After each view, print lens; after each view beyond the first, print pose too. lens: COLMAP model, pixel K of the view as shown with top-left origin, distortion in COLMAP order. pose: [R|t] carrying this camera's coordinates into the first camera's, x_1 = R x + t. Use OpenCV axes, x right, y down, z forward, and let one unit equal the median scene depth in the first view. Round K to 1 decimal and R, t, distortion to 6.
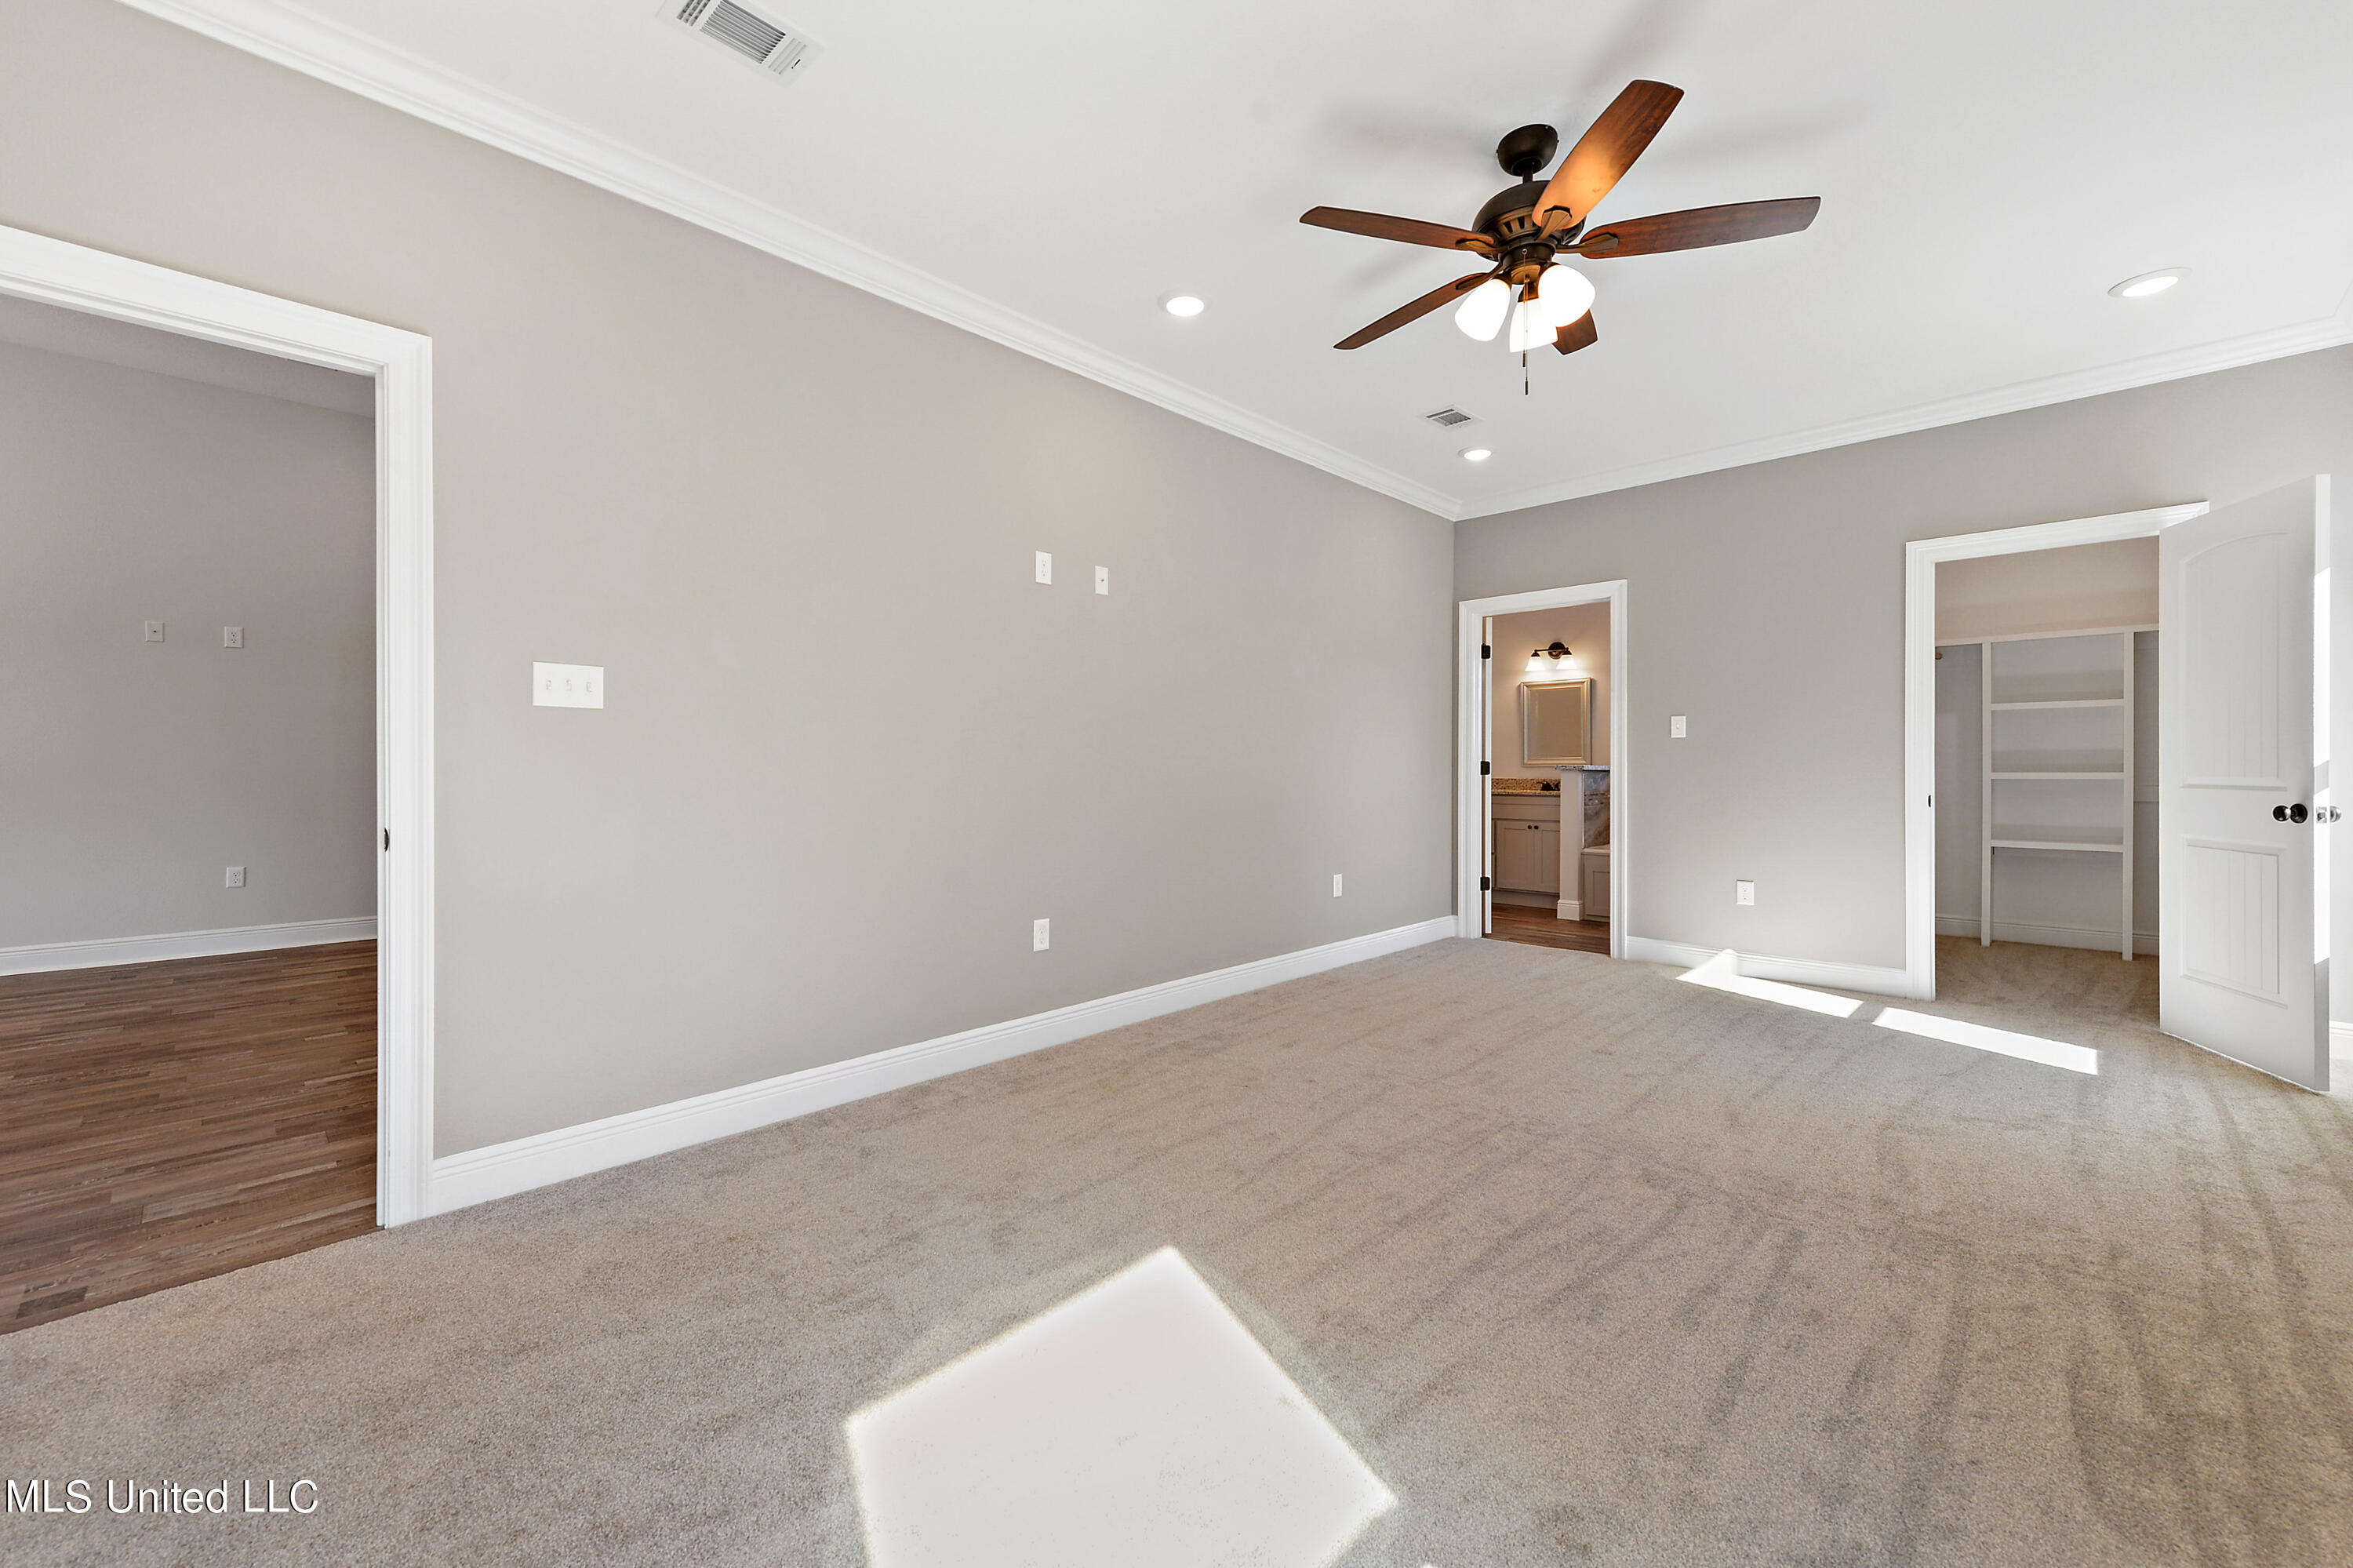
lens RADIAL K [[926.9, 0, 1177.1], [0, 926.9, 770.9], [0, 0, 1]] dist [0.009200, -0.000879]
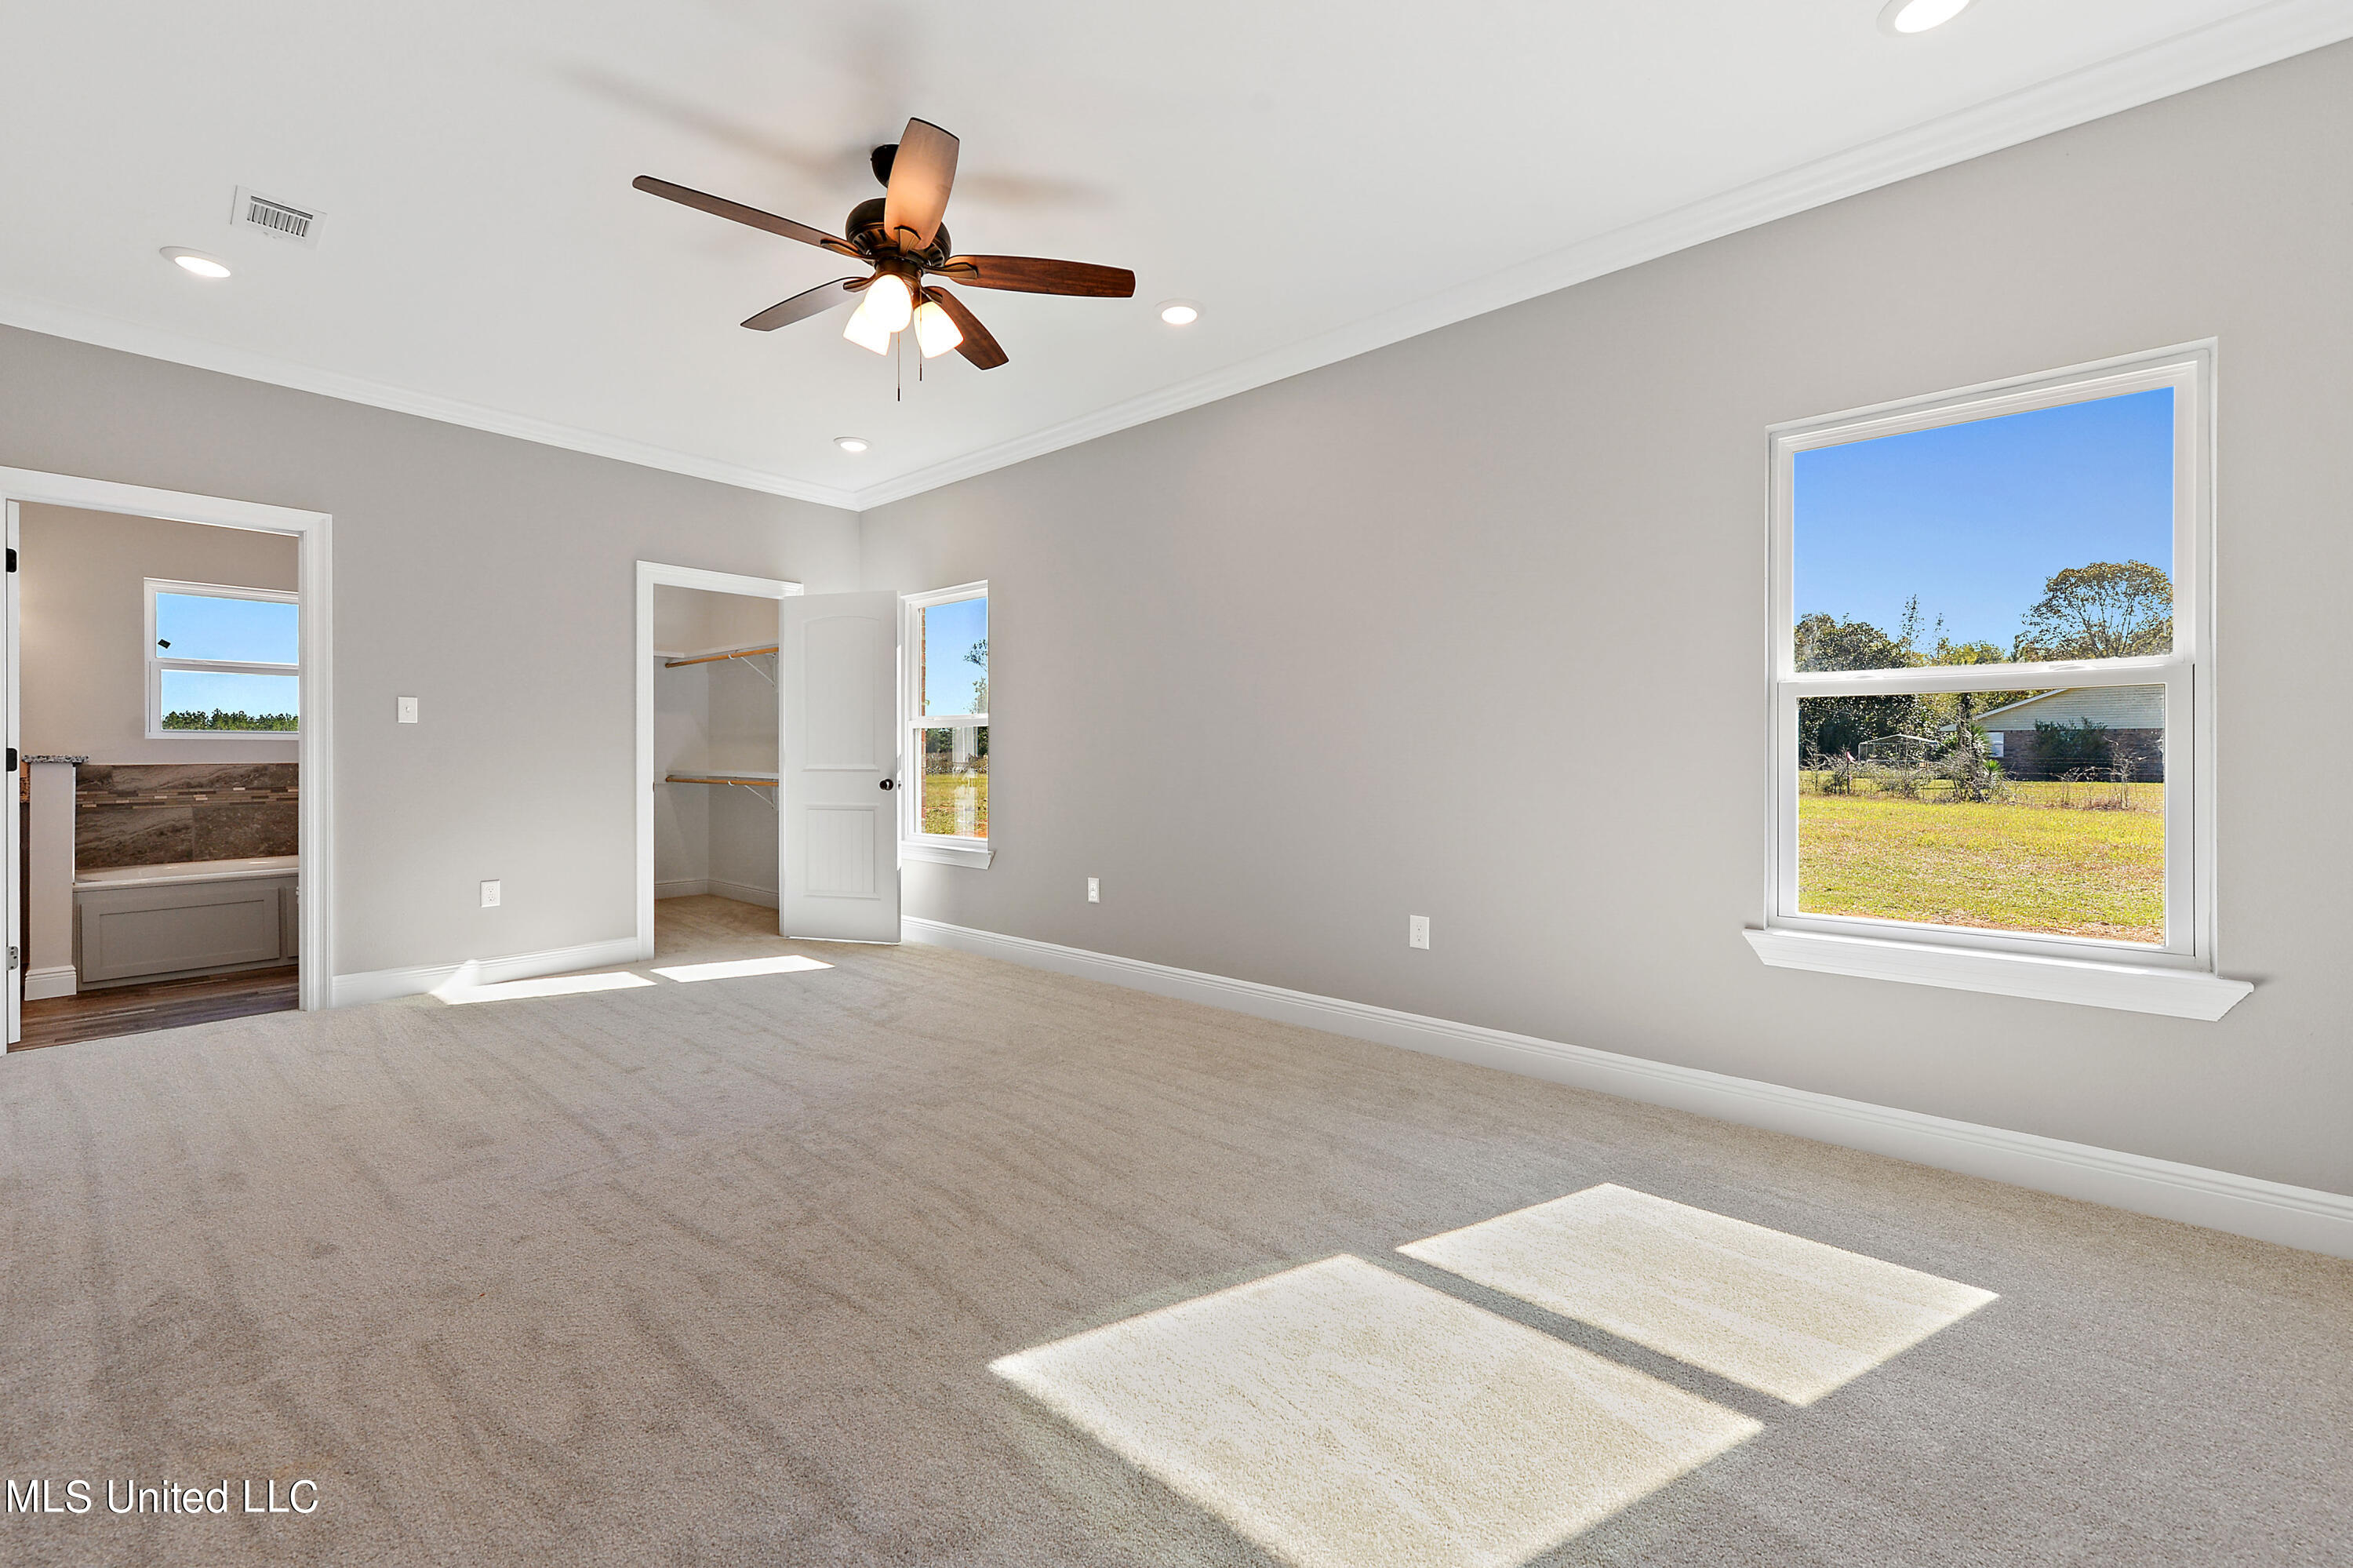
lens RADIAL K [[926.9, 0, 1145.9], [0, 926.9, 759.4], [0, 0, 1]] dist [0.009200, -0.000879]
pose [[-0.028991, -0.001051, 0.999579, -0.508859], [0.005322, 0.999985, 0.001205, -0.000457], [-0.999565, 0.005355, -0.028985, 0.565471]]
